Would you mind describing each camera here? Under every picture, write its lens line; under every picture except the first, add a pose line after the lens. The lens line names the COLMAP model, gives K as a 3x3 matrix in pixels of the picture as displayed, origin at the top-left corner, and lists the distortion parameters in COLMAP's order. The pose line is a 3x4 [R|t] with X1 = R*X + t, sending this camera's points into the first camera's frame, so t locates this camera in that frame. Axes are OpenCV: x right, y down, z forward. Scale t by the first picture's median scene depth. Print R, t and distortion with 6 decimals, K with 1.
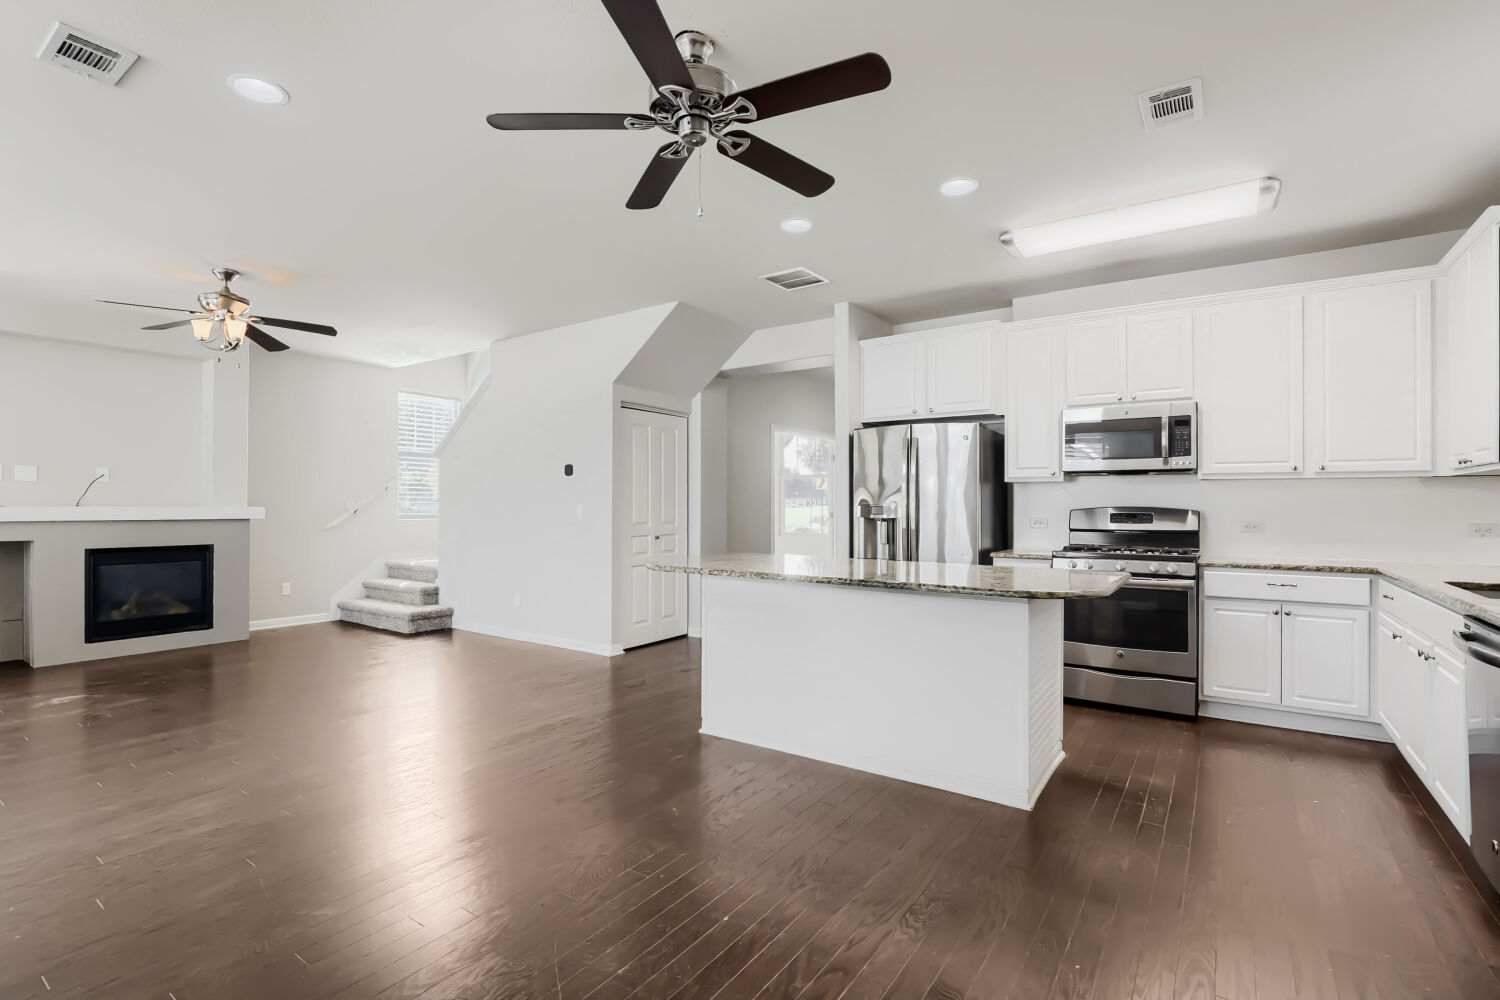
lens RADIAL K [[686.8, 0, 745.4], [0, 686.8, 512.6], [0, 0, 1]] dist [-0.048361, 0.022648]
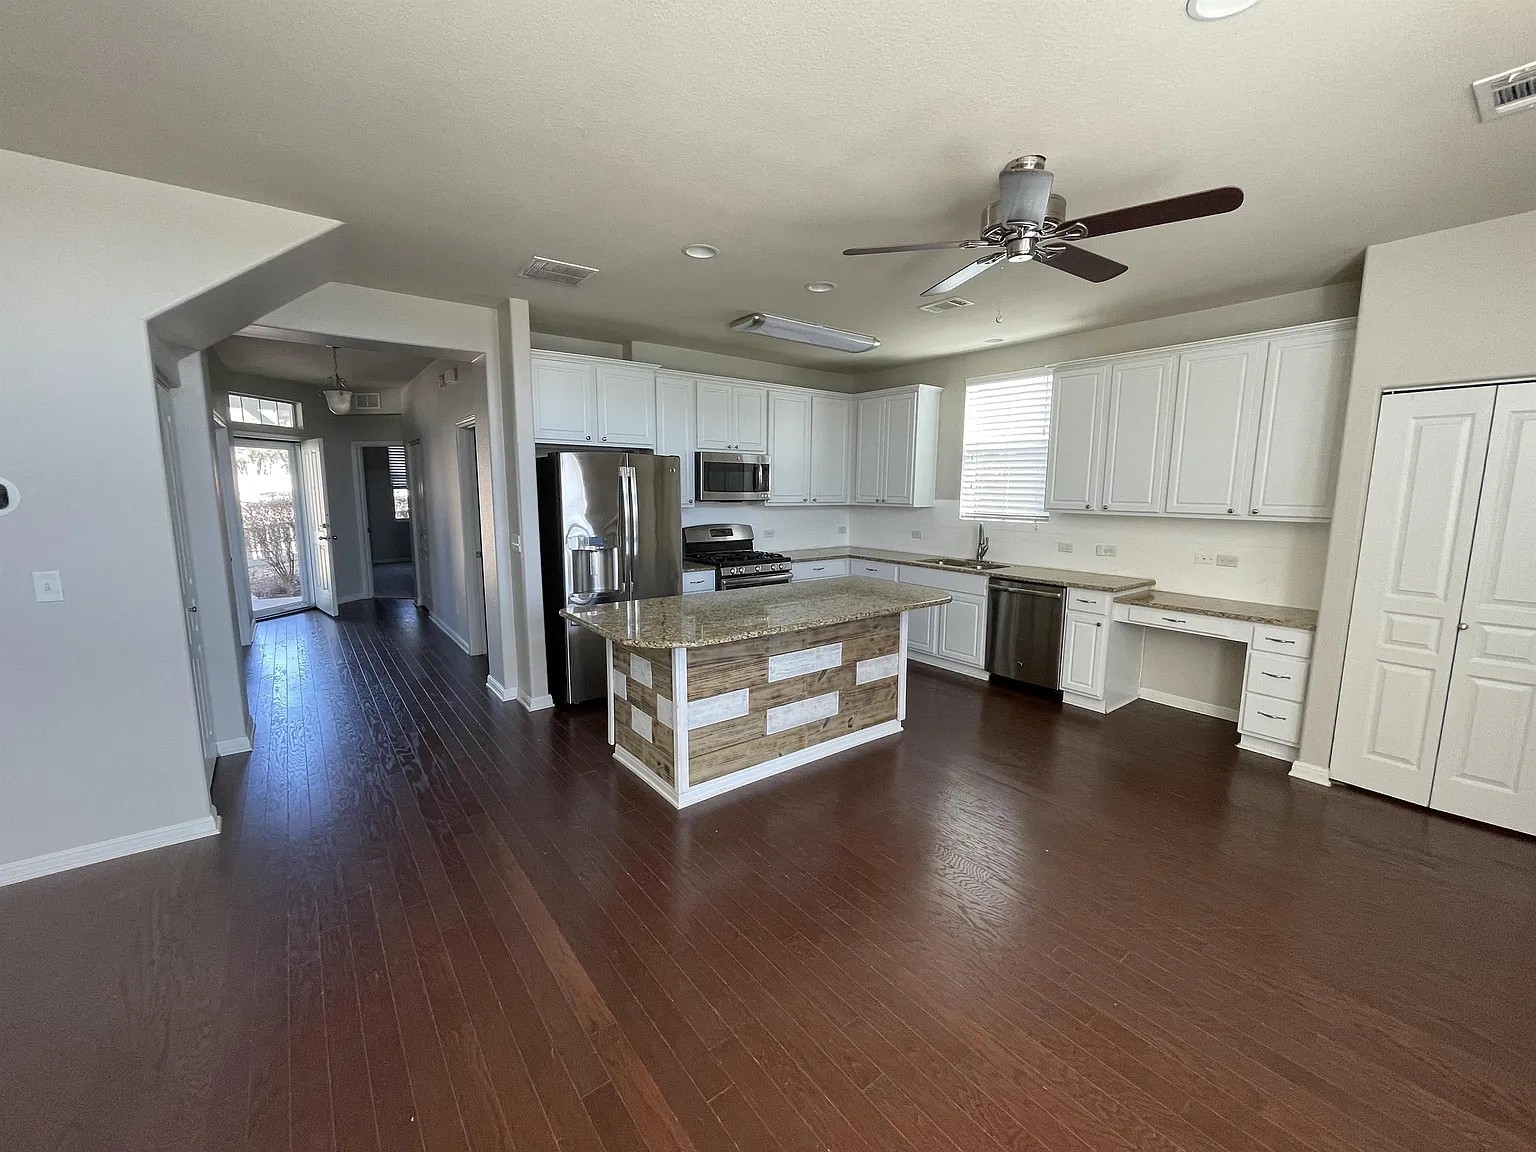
lens RADIAL K [[623.3, 0, 768.0], [0, 623.3, 576.0], [0, 0, 1]] dist [-0.001448, 0.000241]
pose [[0.316279, -0.134757, 0.939046, -0.536636], [0.001366, 0.989923, 0.141598, -0.073047], [-0.948665, -0.043502, 0.313276, 0.438623]]
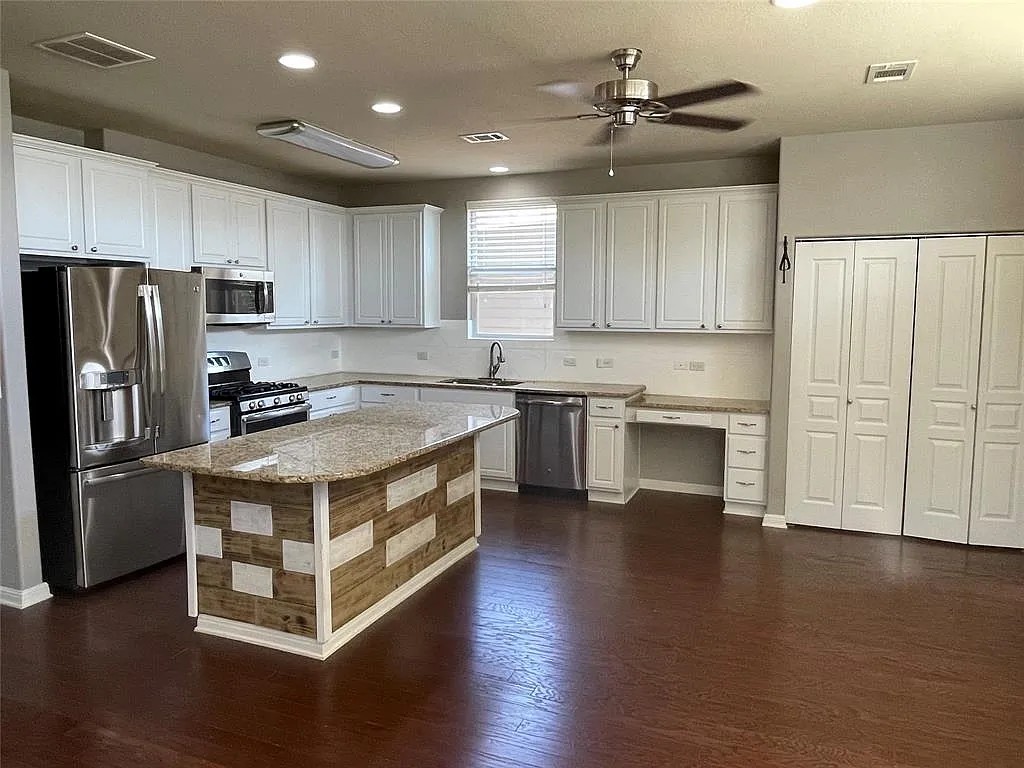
lens RADIAL K [[718.7, 0, 513.7], [0, 718.7, 377.5], [0, 0, 1]] dist [0.002987, -0.000950]
pose [[-0.203997, -0.099153, 0.973937, -0.654726], [0.002814, 0.994794, 0.101866, -0.078192], [-0.978967, 0.023521, -0.202656, 0.649891]]
